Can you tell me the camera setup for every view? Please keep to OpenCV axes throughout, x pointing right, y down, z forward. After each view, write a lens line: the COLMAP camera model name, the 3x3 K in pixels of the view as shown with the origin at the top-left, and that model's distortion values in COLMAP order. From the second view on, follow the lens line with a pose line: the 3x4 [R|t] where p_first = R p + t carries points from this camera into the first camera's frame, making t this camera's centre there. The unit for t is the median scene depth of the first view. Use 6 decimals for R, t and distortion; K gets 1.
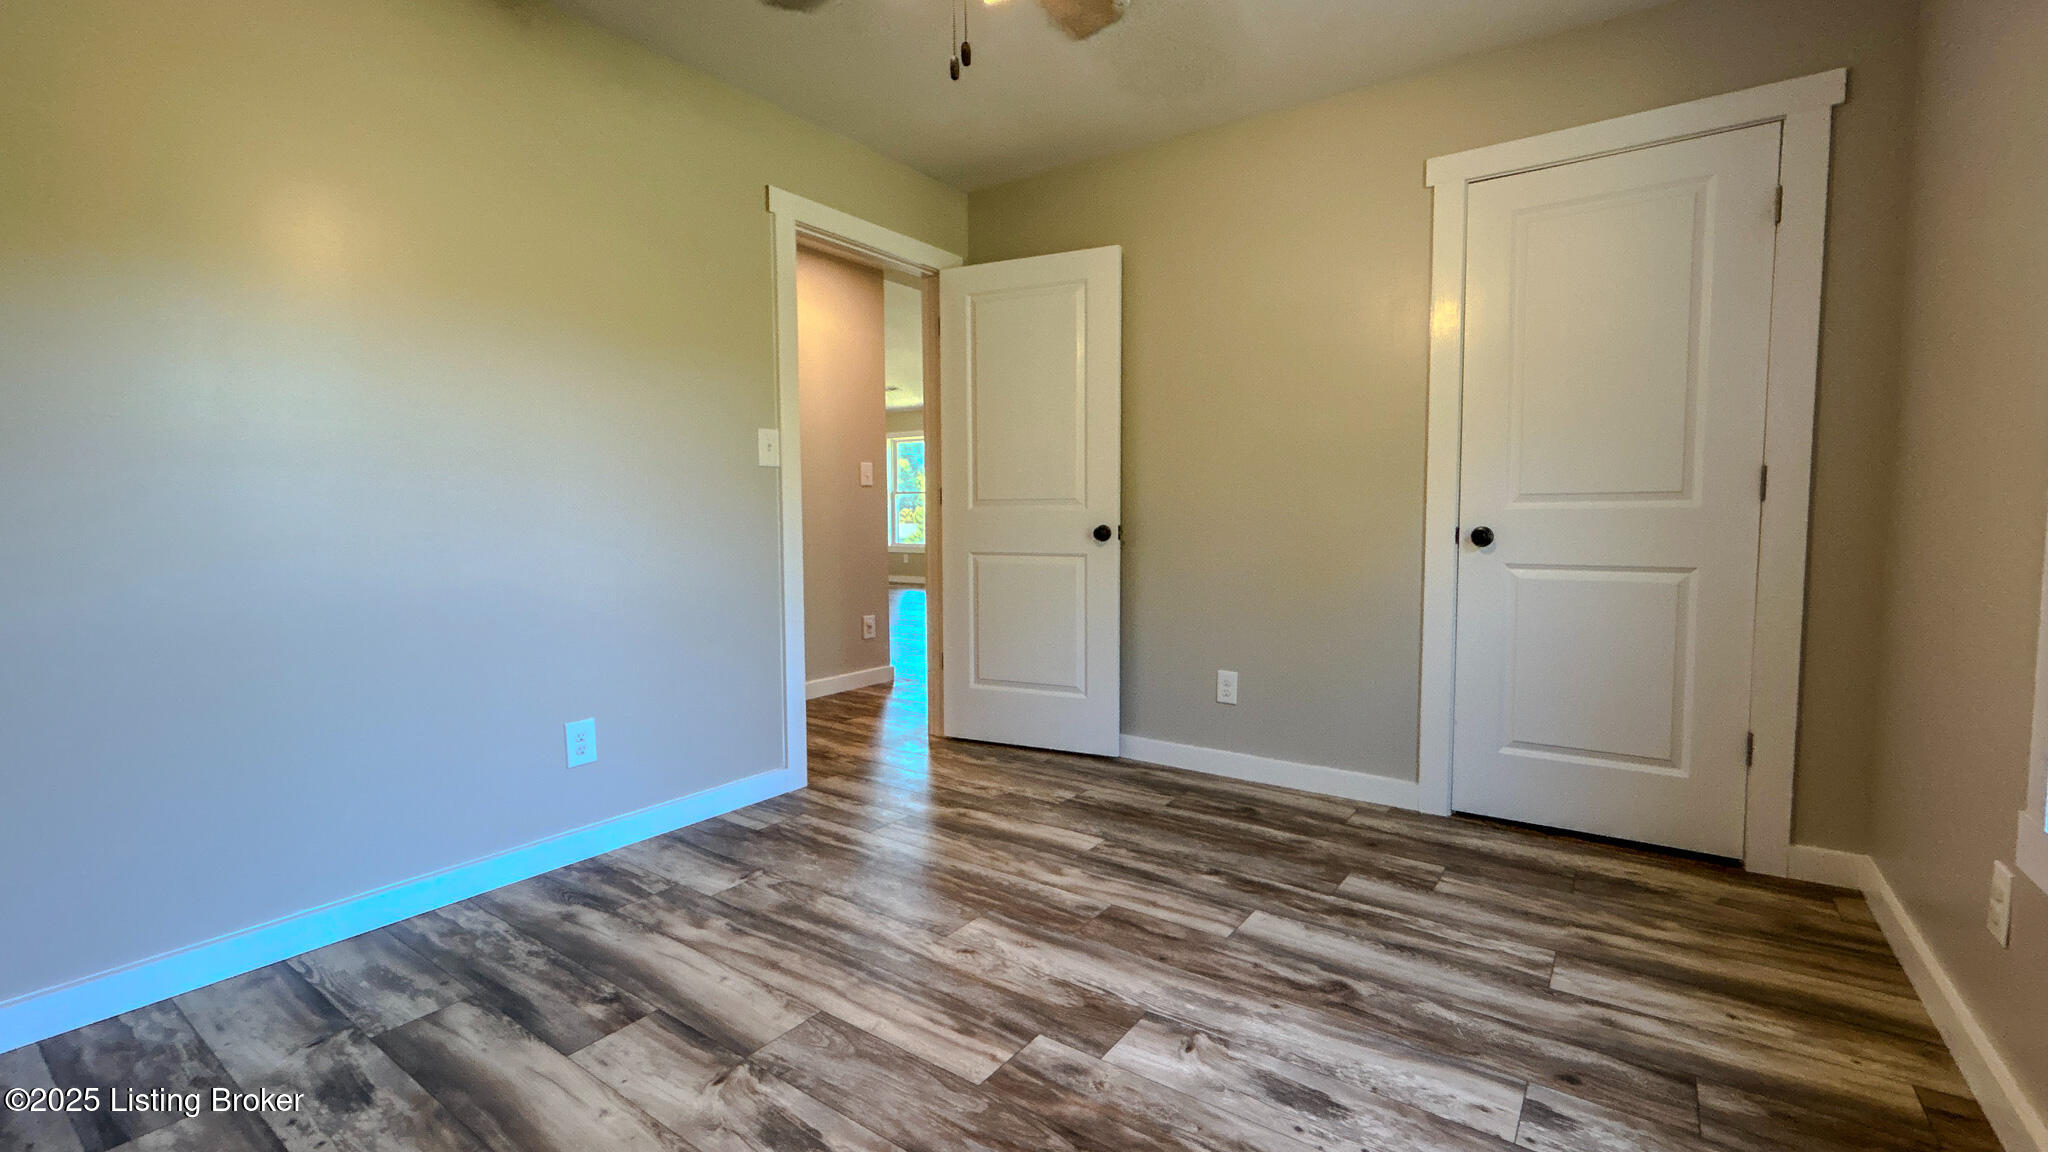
lens RADIAL K [[871.9, 0, 1019.9], [0, 871.9, 574.9], [0, 0, 1]] dist [-0.003533, 0.000177]
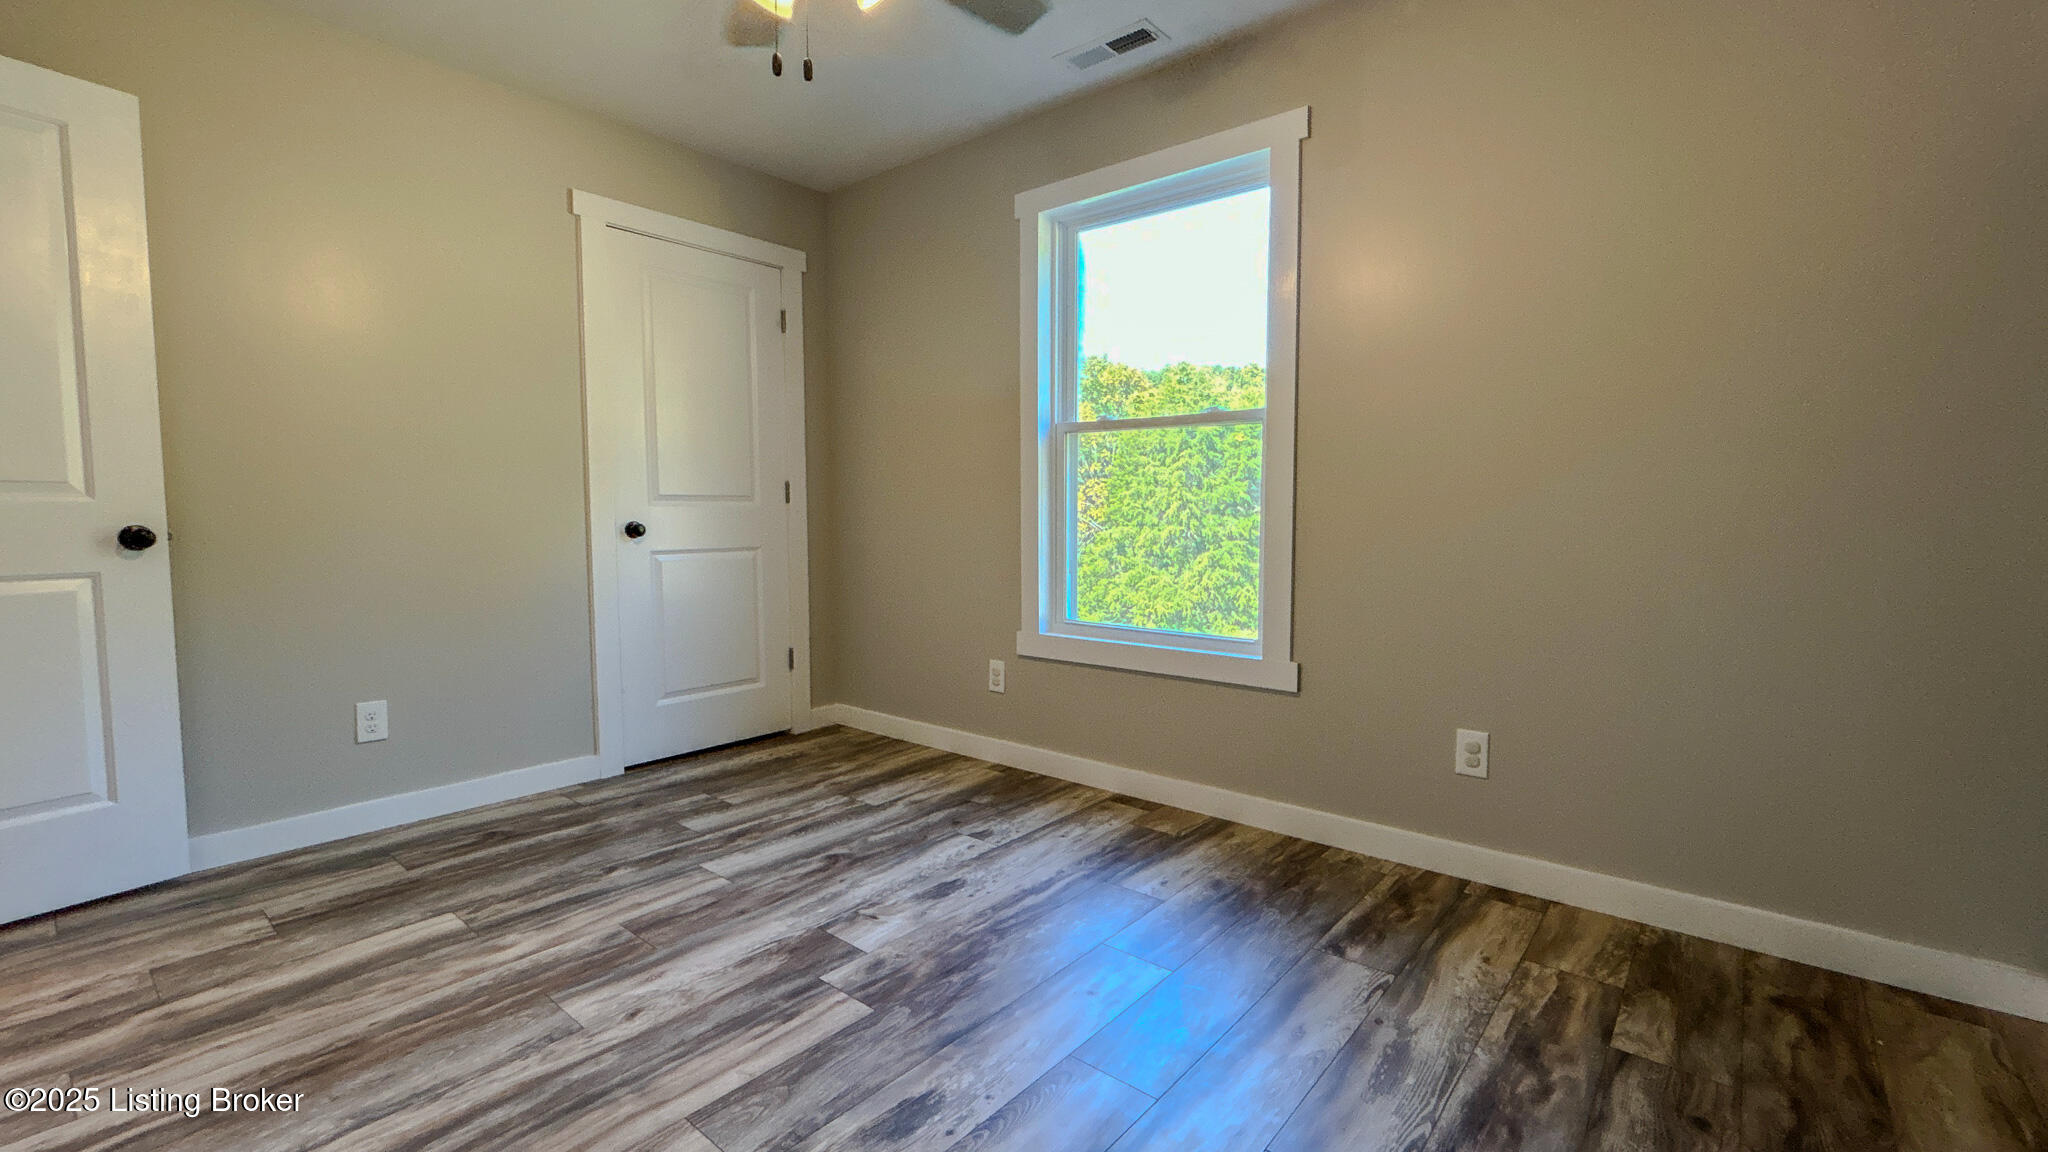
lens RADIAL K [[871.7, 0, 1024.0], [0, 871.7, 571.4], [0, 0, 1]] dist [0.002263, 0.001263]
pose [[0.078859, -0.062339, 0.994935, -0.826880], [0.071032, 0.995857, 0.056767, -0.022638], [-0.994352, 0.066196, 0.082961, 0.499083]]
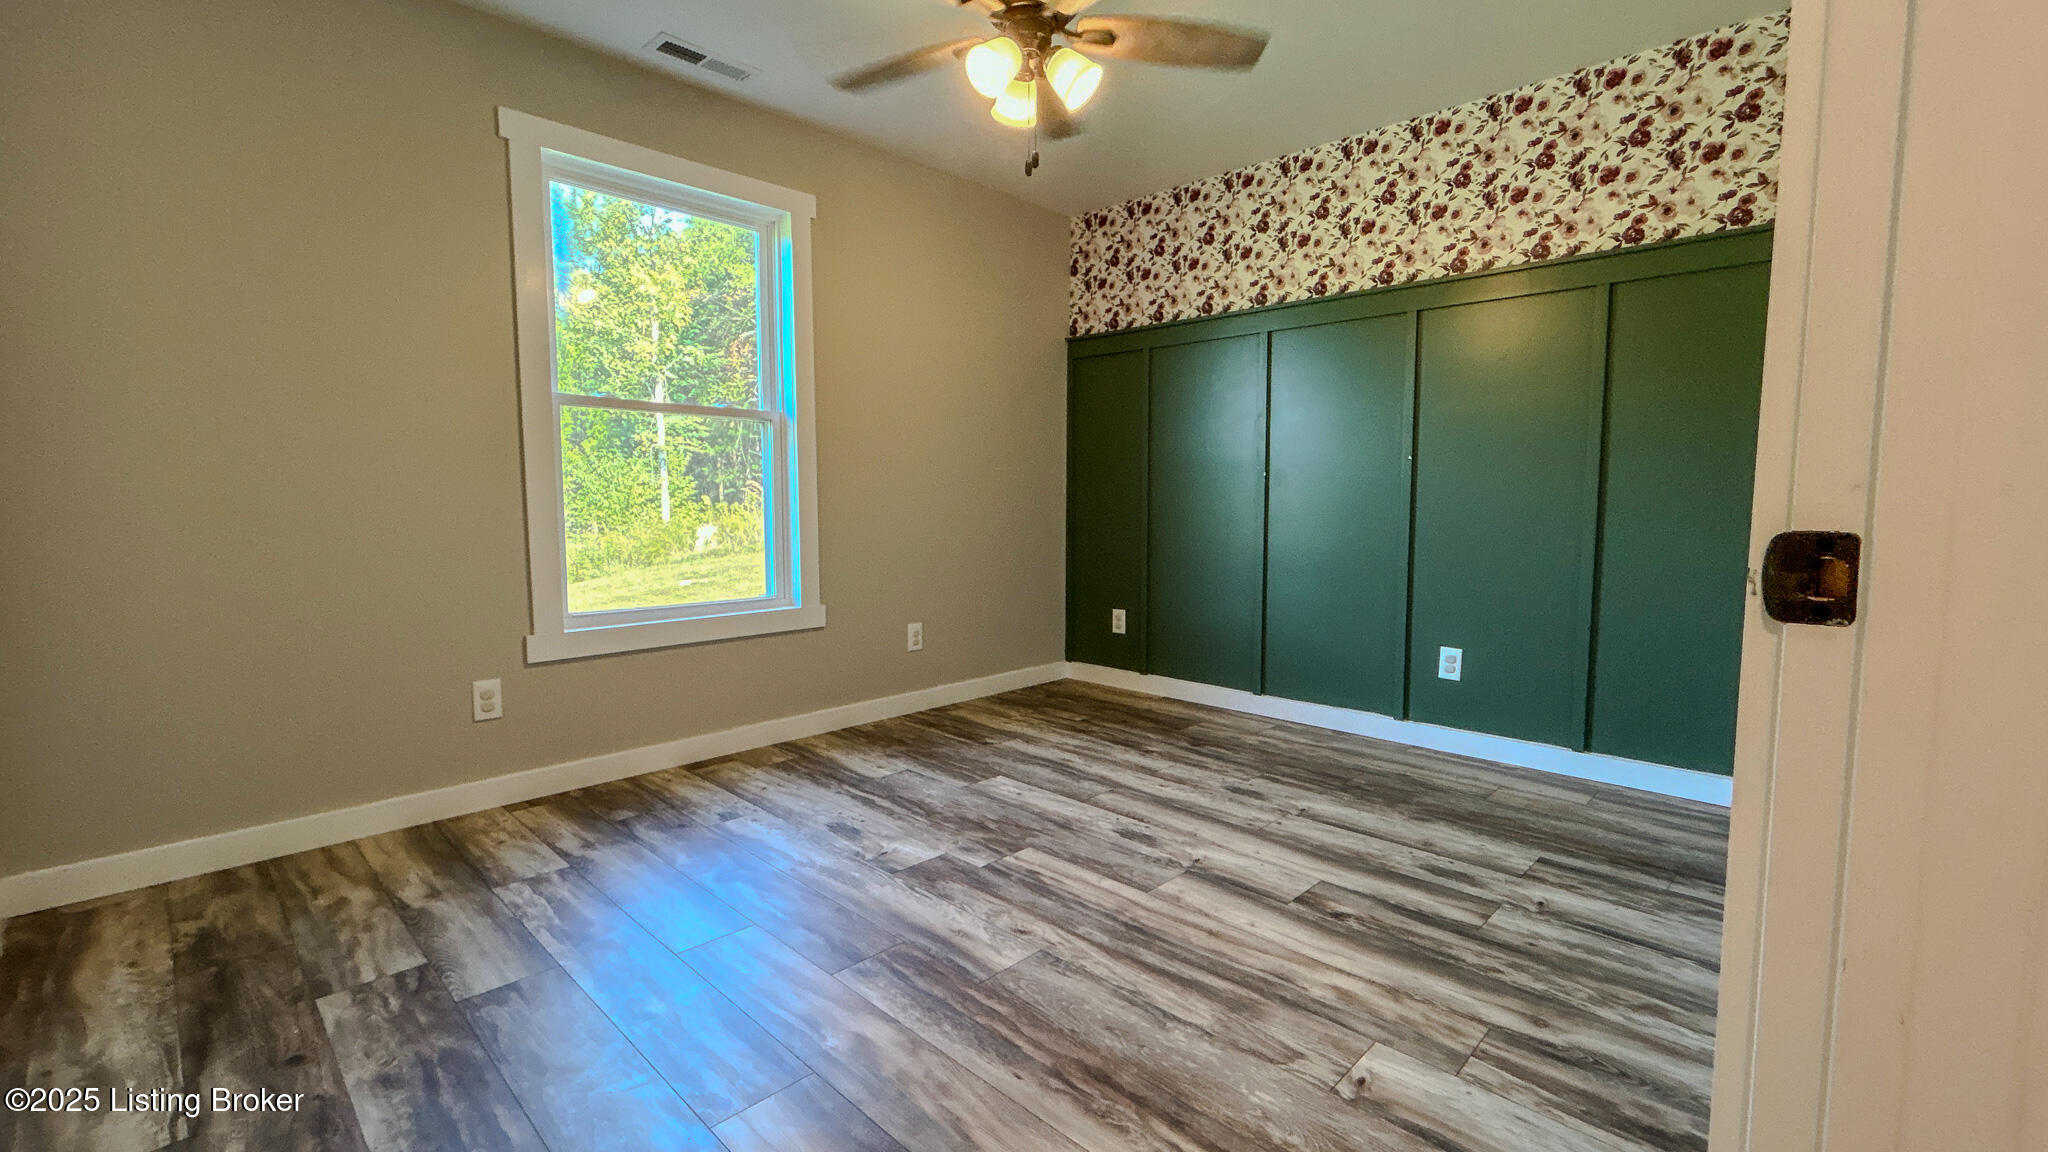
lens RADIAL K [[864.2, 0, 1028.5], [0, 864.2, 571.8], [0, 0, 1]] dist [-0.003166, 0.002922]
pose [[-0.989674, -0.009196, 0.143039, -0.197169], [0.013158, 0.987897, 0.154549, -0.116403], [-0.142729, 0.154835, -0.977576, 1.821155]]
